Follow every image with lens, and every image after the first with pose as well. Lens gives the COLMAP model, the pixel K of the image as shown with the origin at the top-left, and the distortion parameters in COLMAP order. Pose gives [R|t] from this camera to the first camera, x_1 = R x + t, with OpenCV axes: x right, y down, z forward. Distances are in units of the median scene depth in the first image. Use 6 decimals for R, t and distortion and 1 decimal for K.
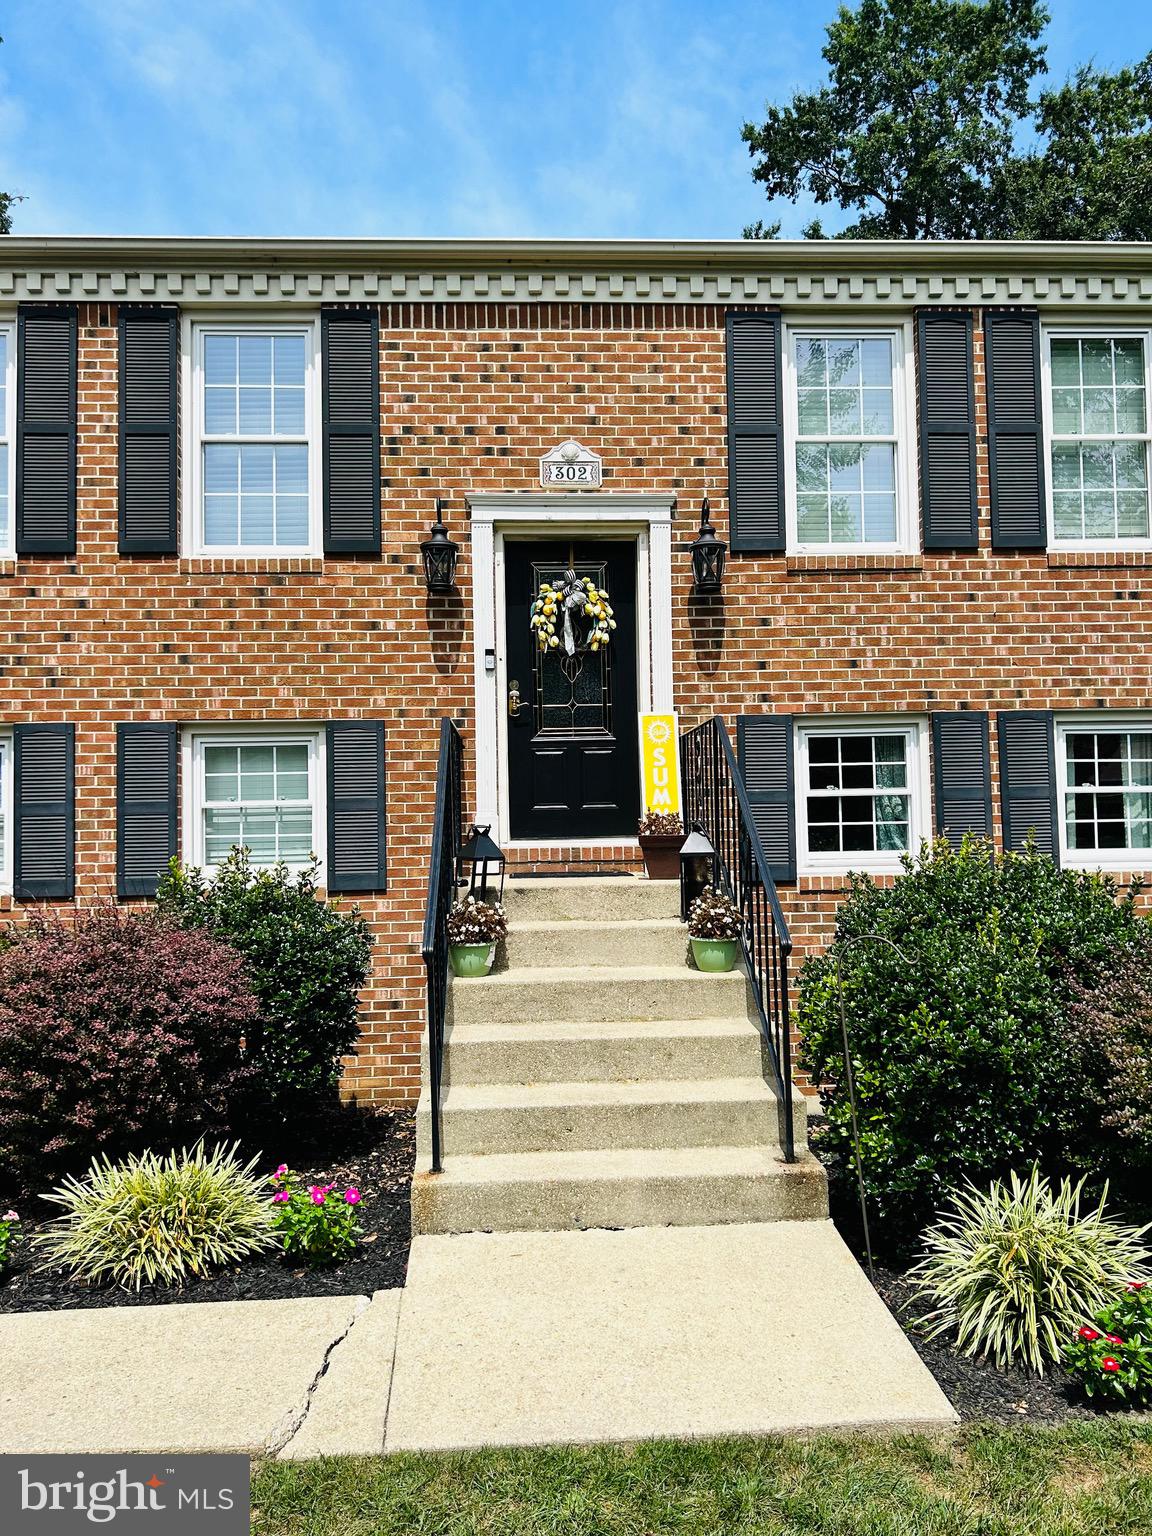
lens RADIAL K [[1145.8, 0, 567.6], [0, 1145.8, 776.4], [0, 0, 1]] dist [0.027452, -0.053373]
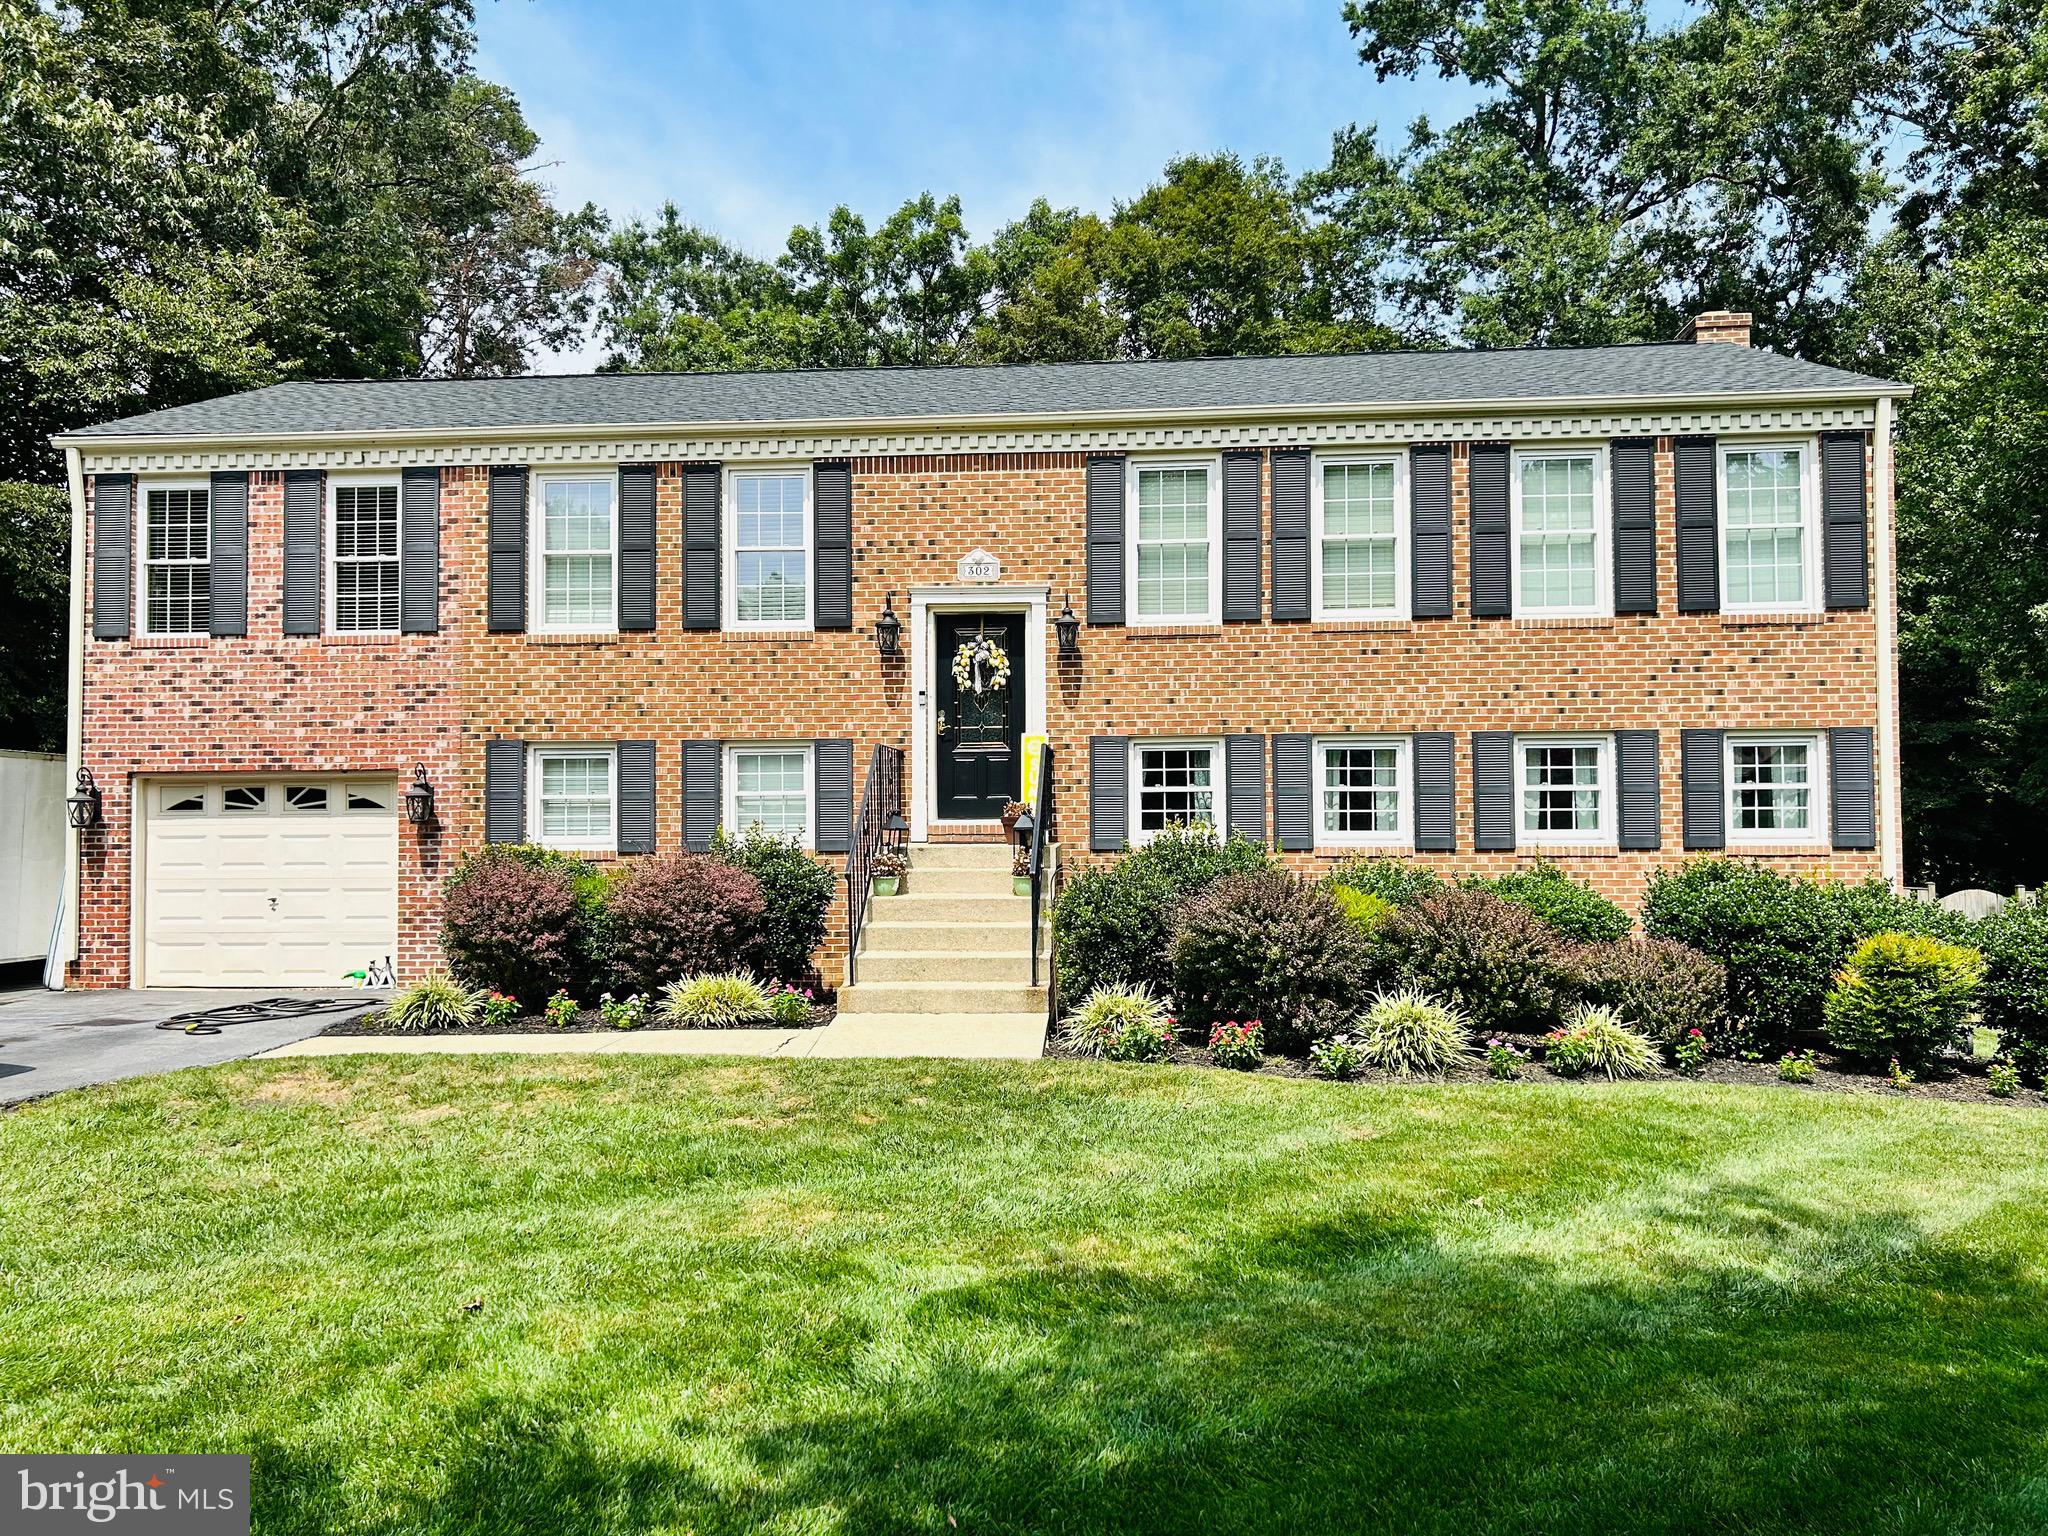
lens RADIAL K [[1527.8, 0, 1024.5], [0, 1527.8, 777.9], [0, 0, 1]] dist [0.027452, -0.053373]
pose [[0.992674, 0.008613, -0.120512, 0.299763], [-0.006032, 0.999745, 0.021762, -0.041645], [0.120669, -0.020876, 0.992473, -0.944630]]
